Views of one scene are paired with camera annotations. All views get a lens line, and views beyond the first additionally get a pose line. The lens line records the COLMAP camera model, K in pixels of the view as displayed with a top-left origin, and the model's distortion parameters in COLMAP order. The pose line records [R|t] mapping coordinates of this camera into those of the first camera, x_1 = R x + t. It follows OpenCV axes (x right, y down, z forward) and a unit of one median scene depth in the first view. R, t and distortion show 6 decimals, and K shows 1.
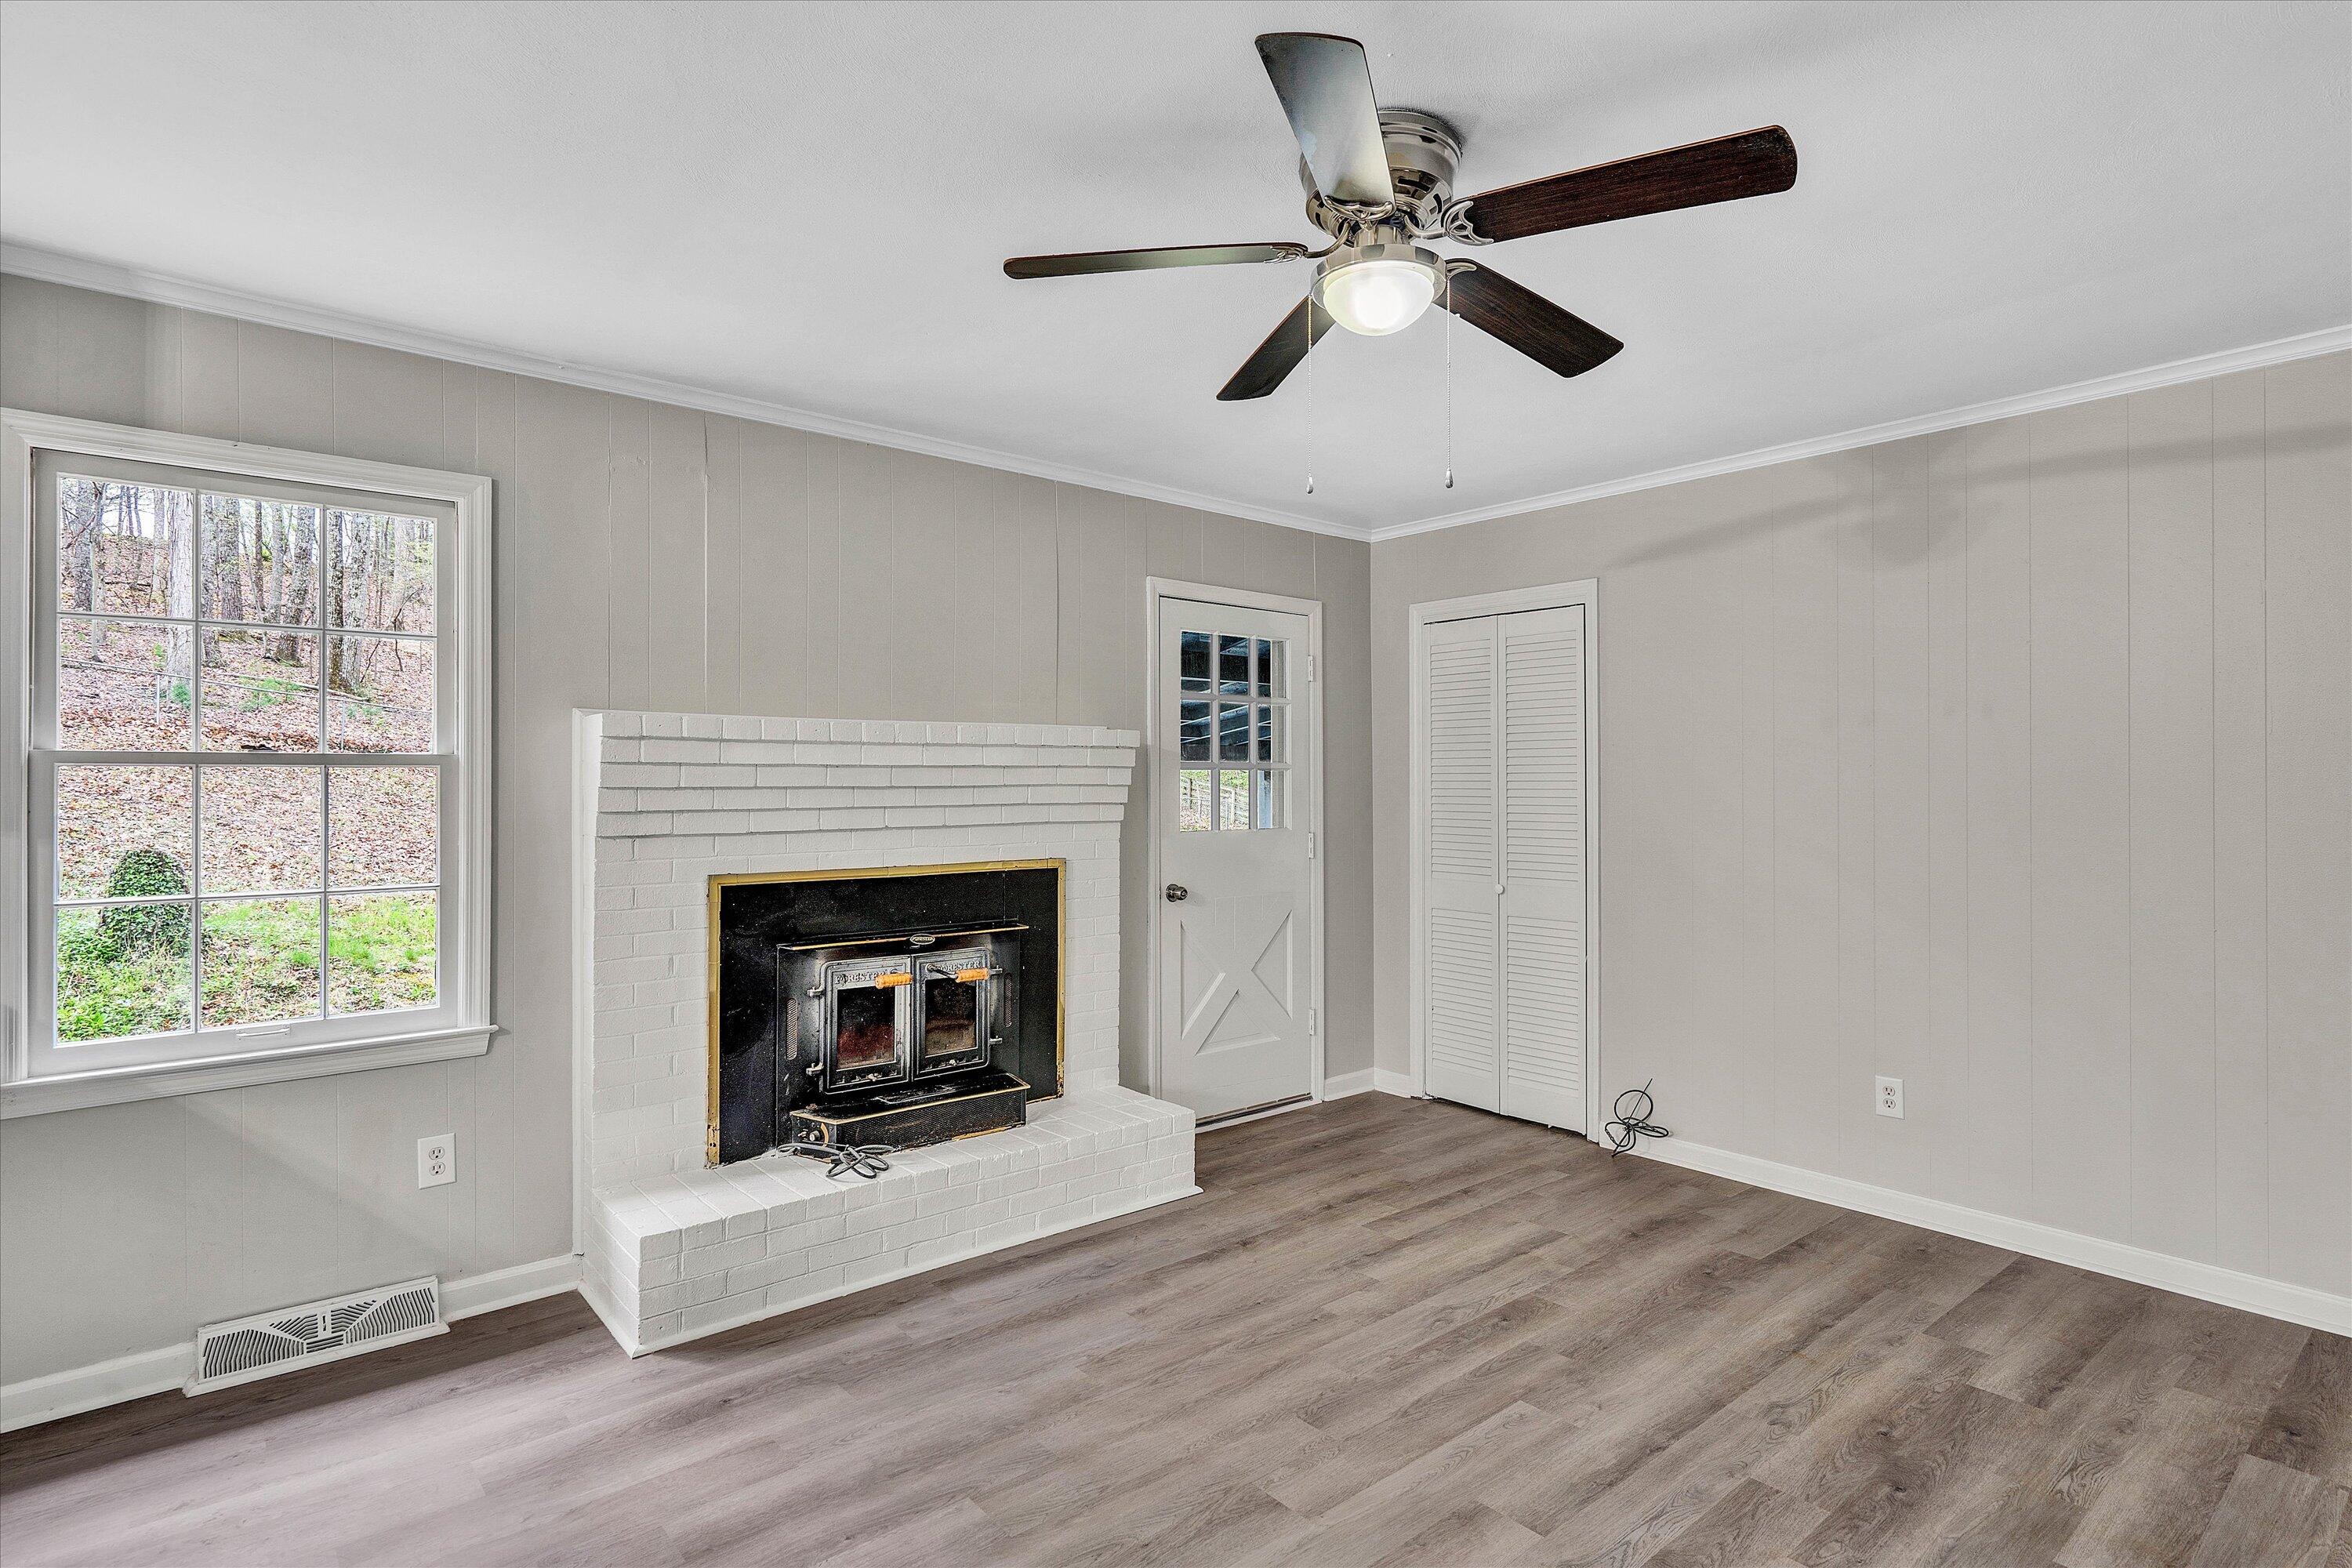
lens RADIAL K [[1216.6, 0, 1176.0], [0, 1216.6, 784.0], [0, 0, 1]] dist [0.002025, 0.001391]
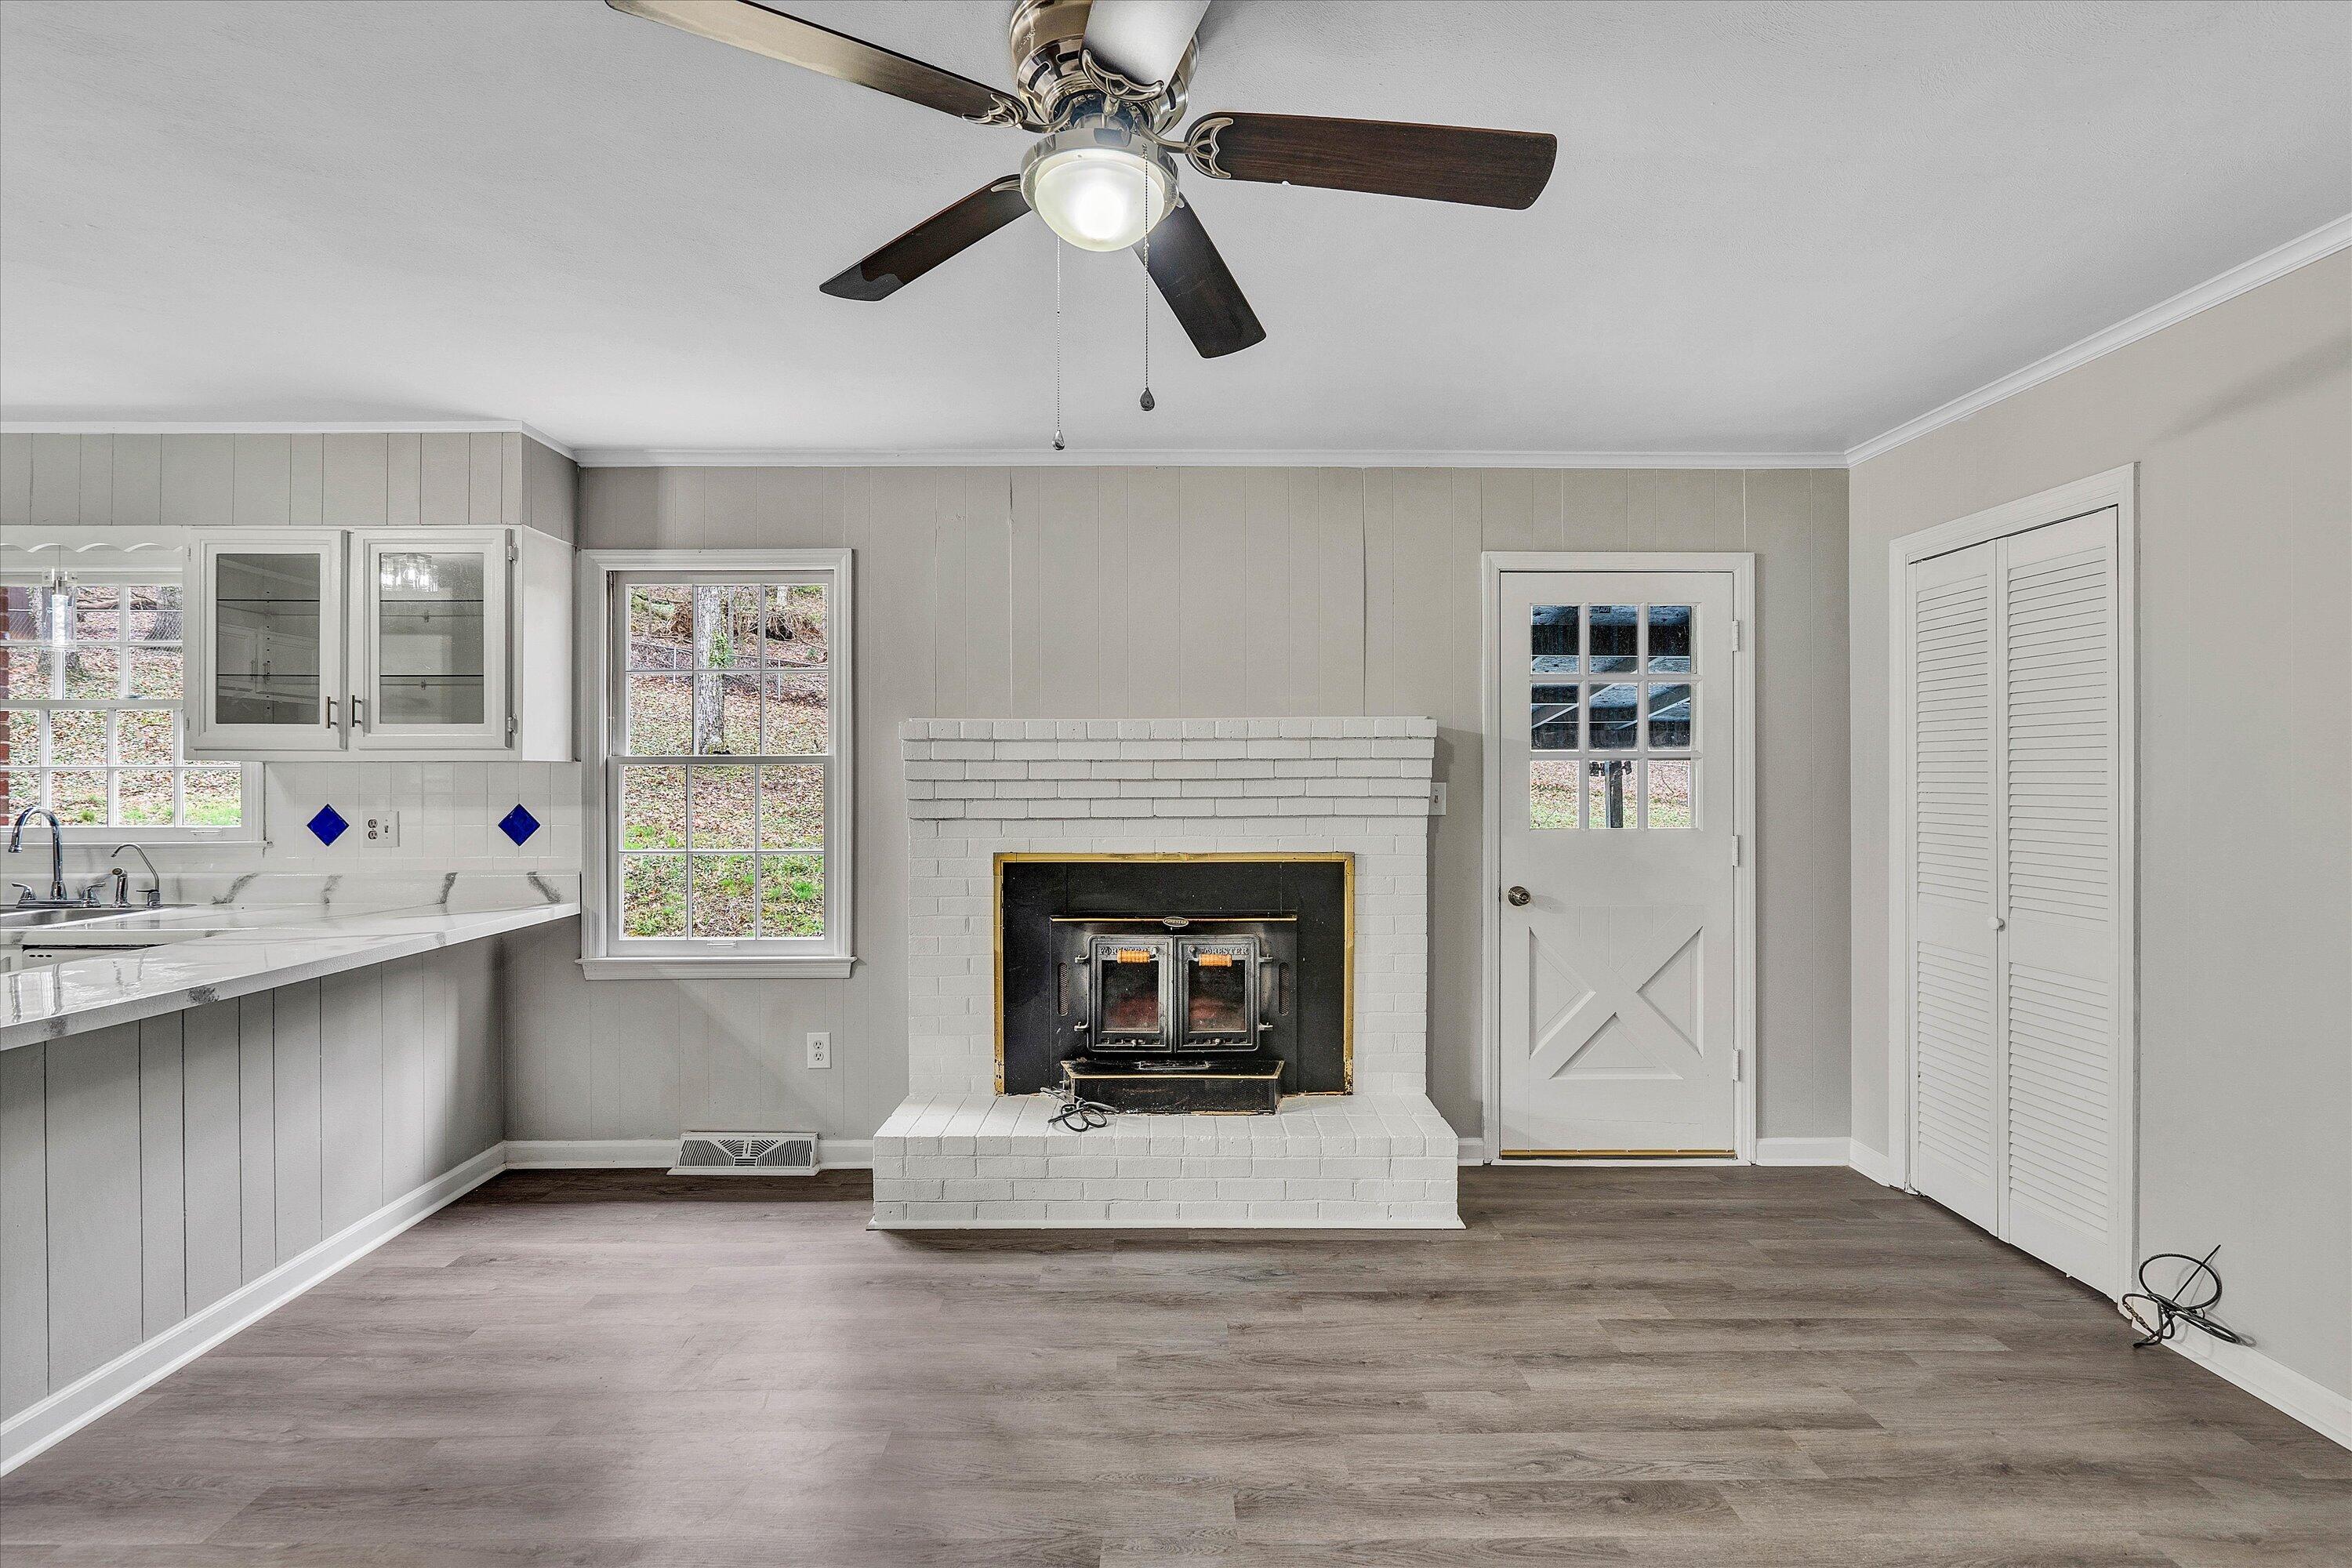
lens RADIAL K [[1089.3, 0, 1176.0], [0, 1089.3, 784.0], [0, 0, 1]] dist [-0.002365, 0.001292]
pose [[0.761864, 0.004282, -0.647723, 0.414288], [0.001026, 0.999969, 0.007818, -0.001185], [0.647737, -0.006621, 0.761836, 0.270152]]
